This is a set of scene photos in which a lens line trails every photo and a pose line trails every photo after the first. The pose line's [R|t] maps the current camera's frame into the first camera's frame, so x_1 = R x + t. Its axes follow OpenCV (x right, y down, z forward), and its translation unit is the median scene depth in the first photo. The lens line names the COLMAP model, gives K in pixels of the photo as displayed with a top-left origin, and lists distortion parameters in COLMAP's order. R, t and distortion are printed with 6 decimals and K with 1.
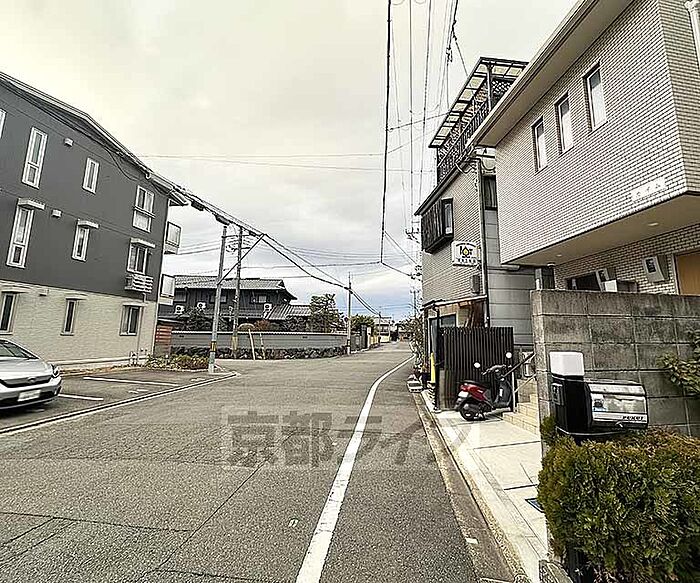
lens RADIAL K [[310.3, 0, 372.6], [0, 310.3, 290.7], [0, 0, 1]] dist [-0.002967, -0.000224]
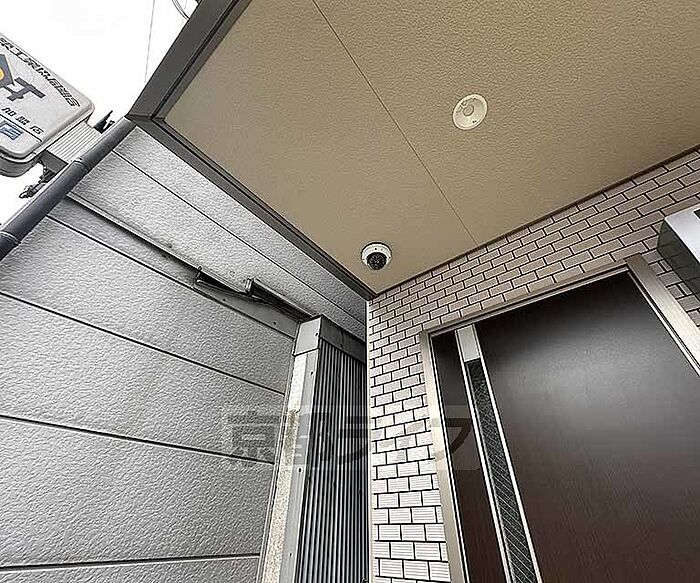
lens RADIAL K [[310.4, 0, 361.2], [0, 310.4, 291.0], [0, 0, 1]] dist [-0.003005, 0.000100]
pose [[0.750870, 0.406759, 0.520328, 0.422039], [-0.095513, 0.846435, -0.523856, 0.050312], [-0.653507, 0.343649, 0.674413, 0.792693]]
